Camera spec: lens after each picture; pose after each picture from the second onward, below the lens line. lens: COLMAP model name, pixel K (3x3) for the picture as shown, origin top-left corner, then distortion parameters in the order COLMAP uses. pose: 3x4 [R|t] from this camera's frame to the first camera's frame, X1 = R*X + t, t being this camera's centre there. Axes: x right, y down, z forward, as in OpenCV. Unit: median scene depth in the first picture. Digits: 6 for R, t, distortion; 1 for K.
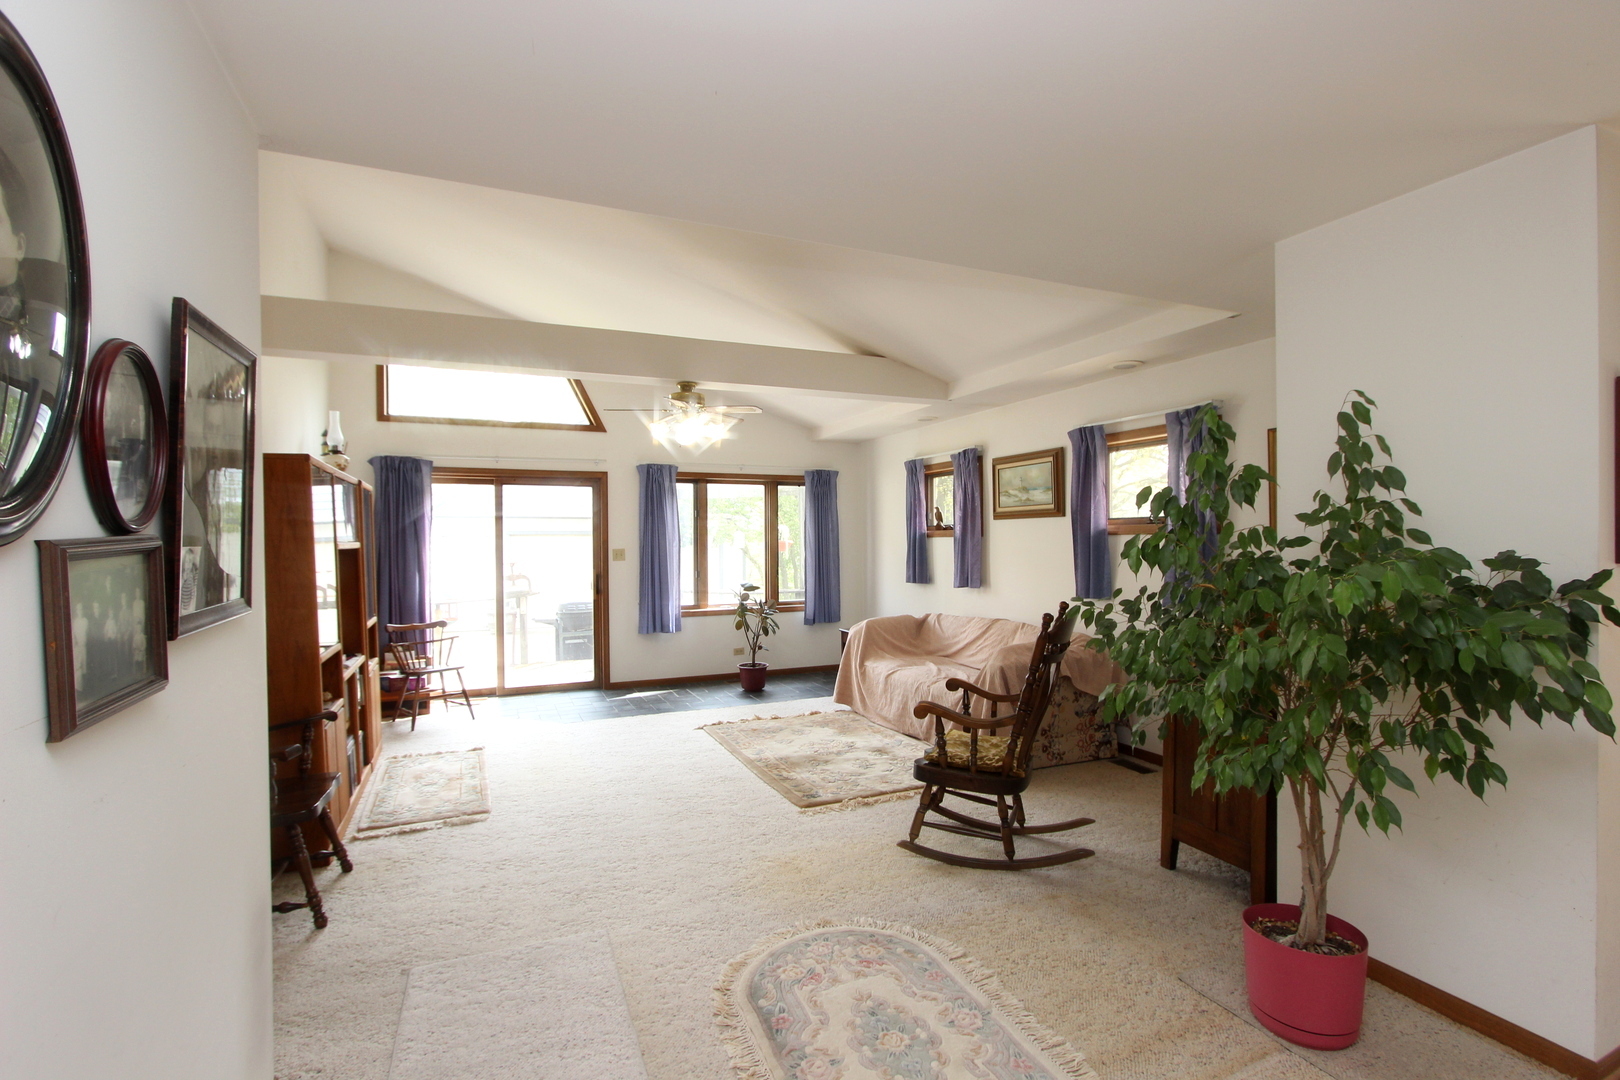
lens RADIAL K [[749.9, 0, 813.7], [0, 749.9, 552.4], [0, 0, 1]] dist [-0.018403, 0.000445]
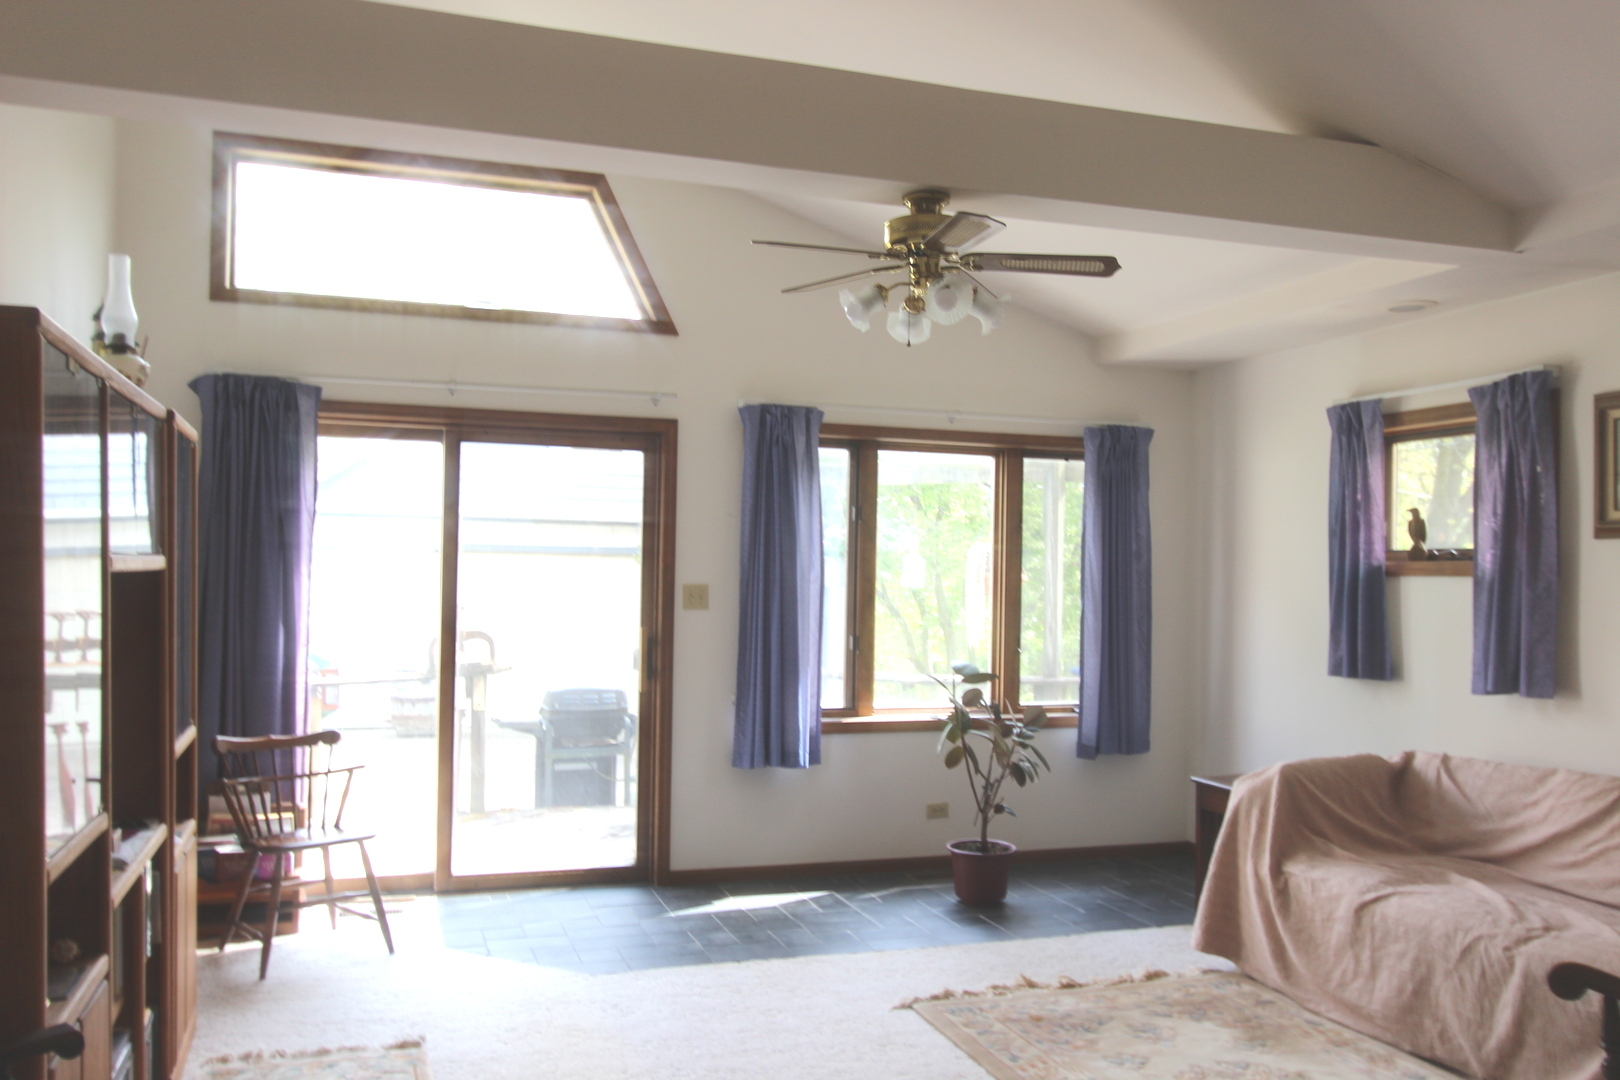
lens RADIAL K [[1328.9, 0, 815.8], [0, 1328.9, 563.5], [0, 0, 1]] dist [-0.011070, 0.020120]
pose [[0.995420, 0.023885, -0.092568, -0.122384], [-0.026002, 0.999426, -0.021736, -0.001787], [0.091996, 0.024044, 0.995469, 0.202119]]
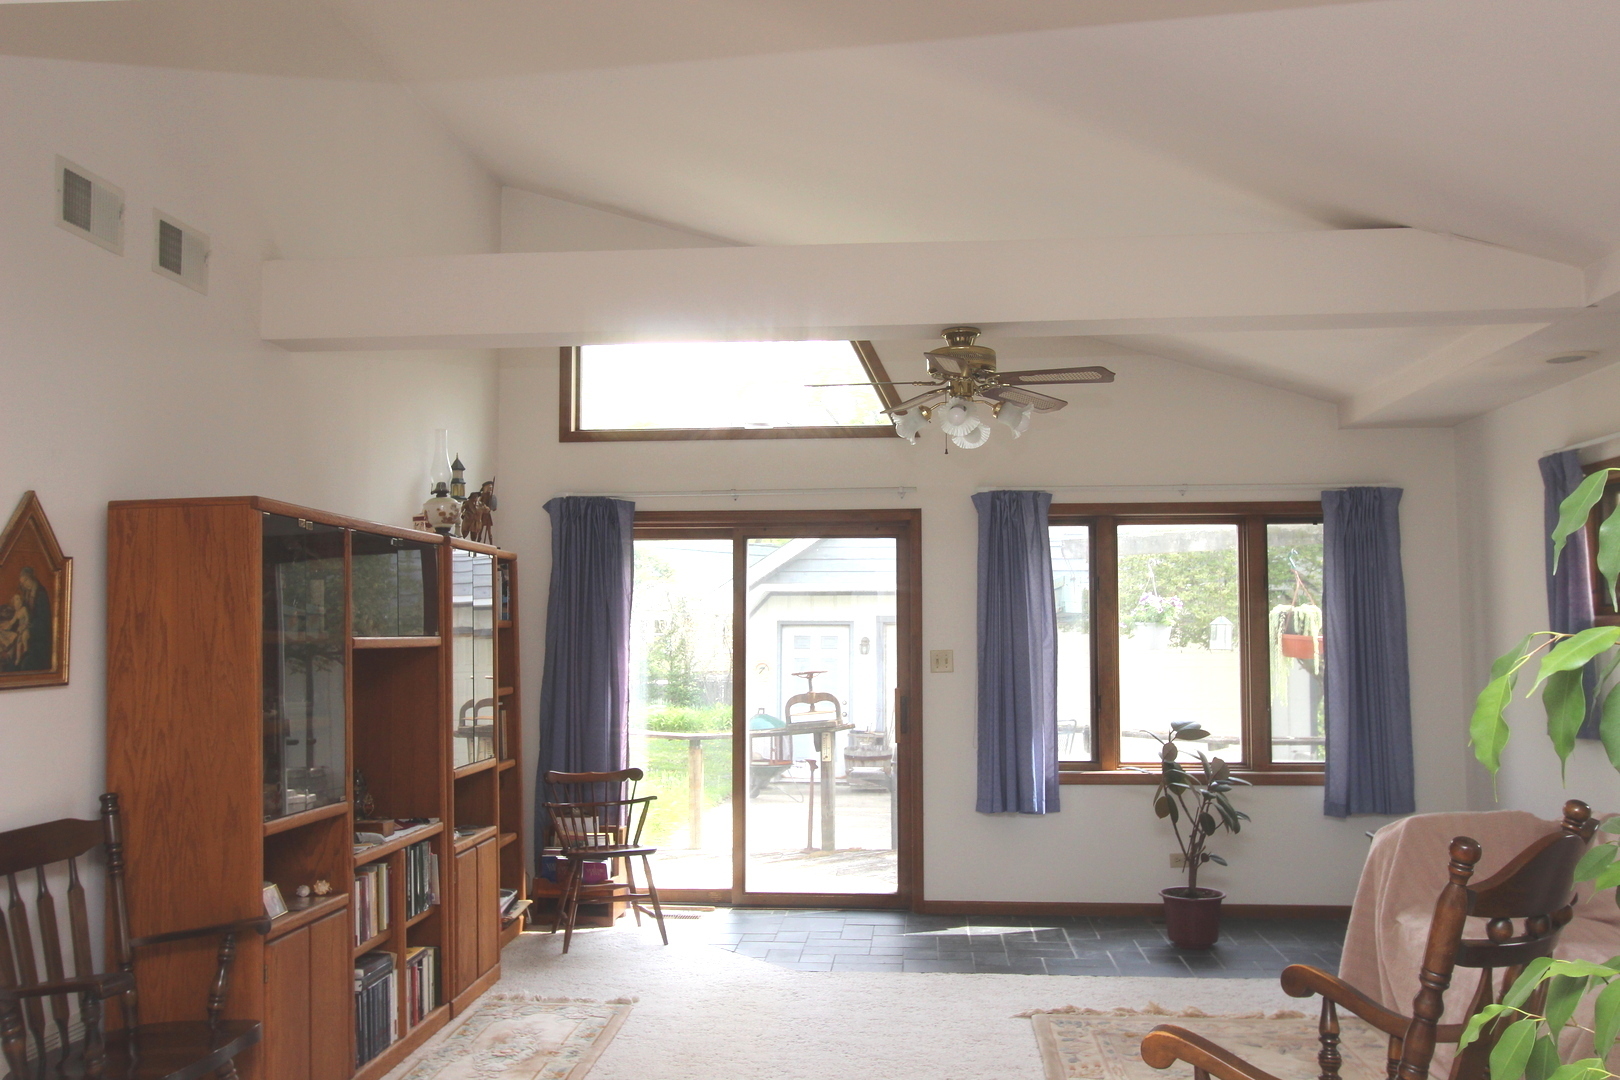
lens RADIAL K [[1328.9, 0, 820.4], [0, 1328.9, 552.1], [0, 0, 1]] dist [-0.011070, 0.020120]
pose [[0.876951, -0.025090, -0.479924, 0.139431], [-0.011956, 0.997188, -0.073980, -0.003720], [0.480431, 0.070615, 0.874185, 0.129694]]
